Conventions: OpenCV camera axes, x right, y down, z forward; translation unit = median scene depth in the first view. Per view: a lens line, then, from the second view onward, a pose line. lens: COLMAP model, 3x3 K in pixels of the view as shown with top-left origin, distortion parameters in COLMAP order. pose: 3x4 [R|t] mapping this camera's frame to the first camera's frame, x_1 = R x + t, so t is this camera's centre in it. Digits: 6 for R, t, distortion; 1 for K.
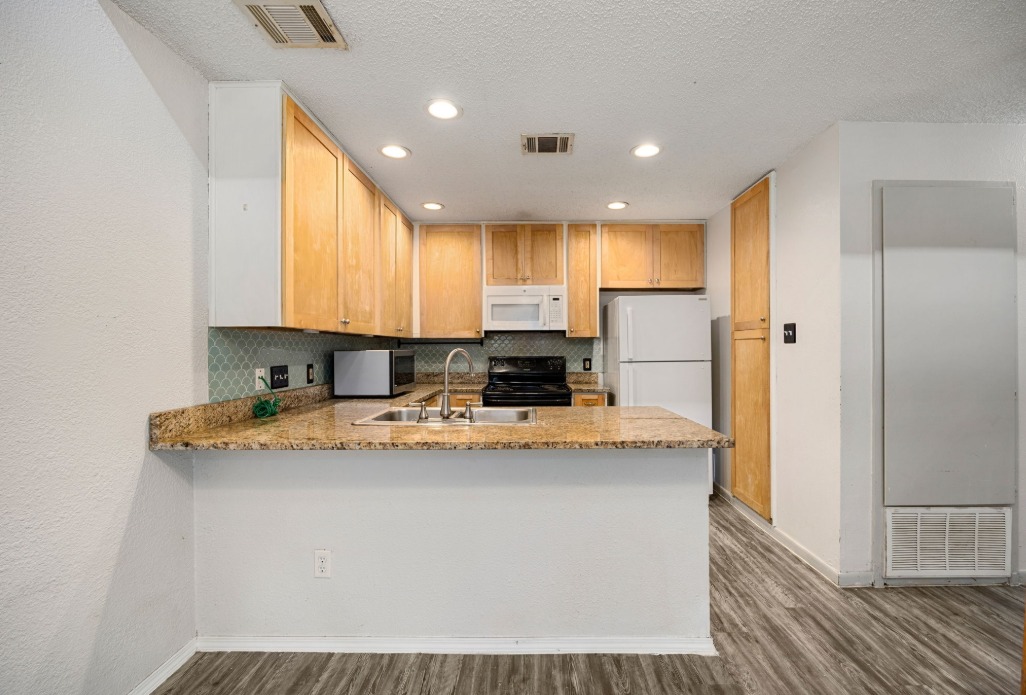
lens RADIAL K [[437.0, 0, 529.2], [0, 437.0, 353.4], [0, 0, 1]] dist [-0.001014, -0.000142]
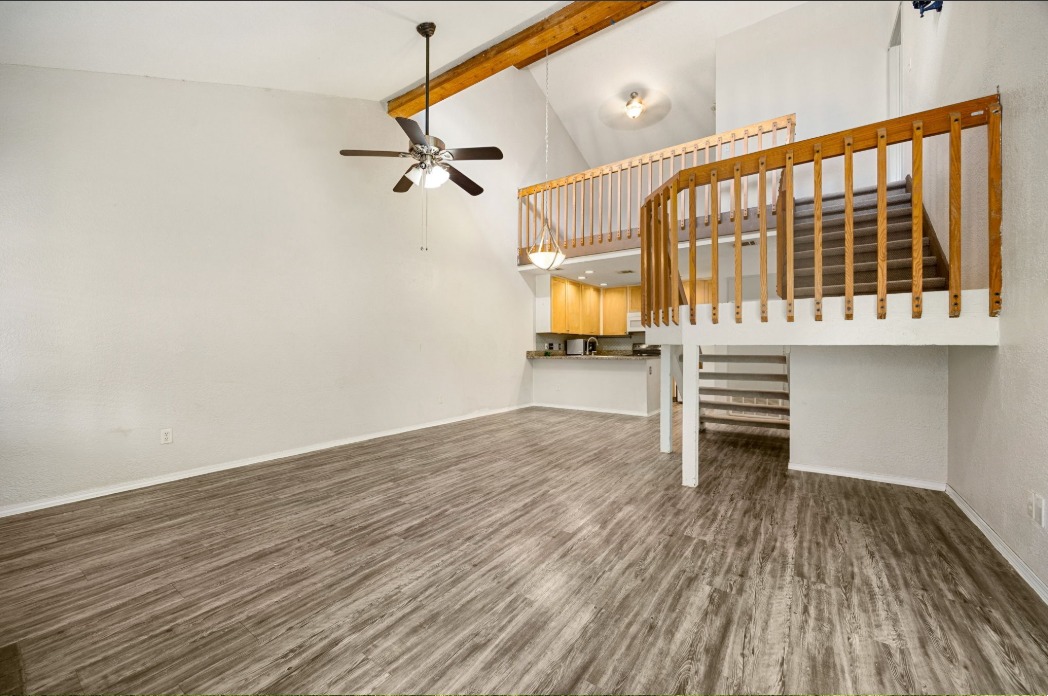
lens RADIAL K [[404.9, 0, 525.4], [0, 404.9, 346.4], [0, 0, 1]] dist [-0.003060, 0.000054]
pose [[0.813840, -0.002562, -0.581083, 0.758716], [-0.006311, 0.999892, -0.013247, 0.062487], [0.581054, 0.014448, 0.813737, -1.166733]]
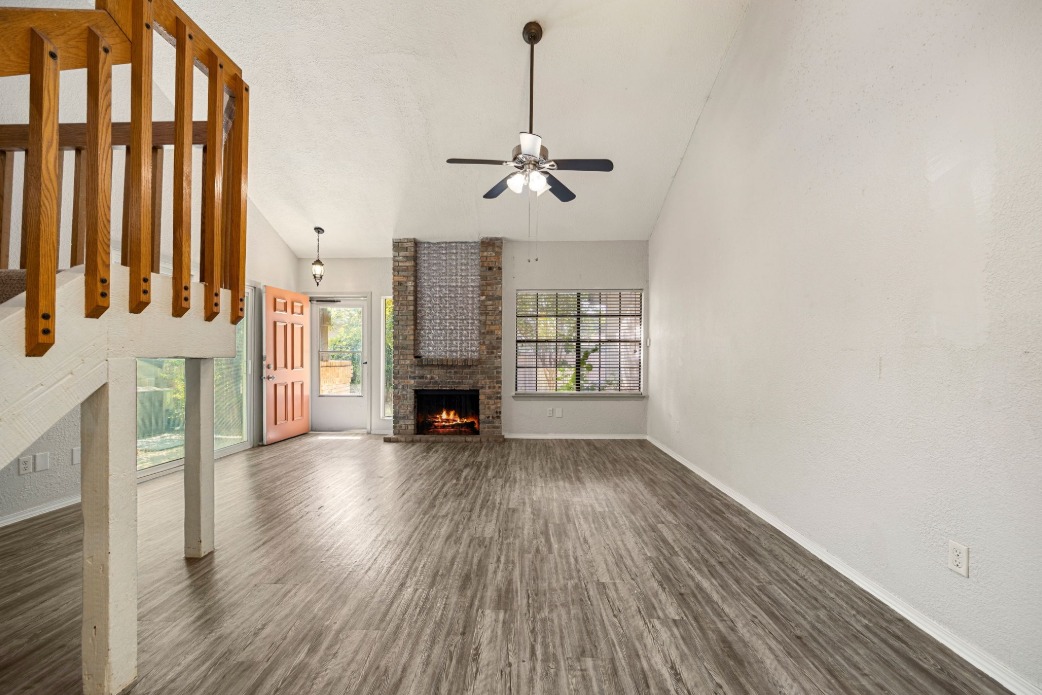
lens RADIAL K [[402.5, 0, 519.5], [0, 402.5, 351.9], [0, 0, 1]] dist [-0.003060, 0.000054]
pose [[-0.999786, -0.005296, 0.019995, 0.063496], [-0.005335, 0.999984, -0.001874, 0.034509], [-0.019985, -0.001980, -0.999798, 0.301016]]
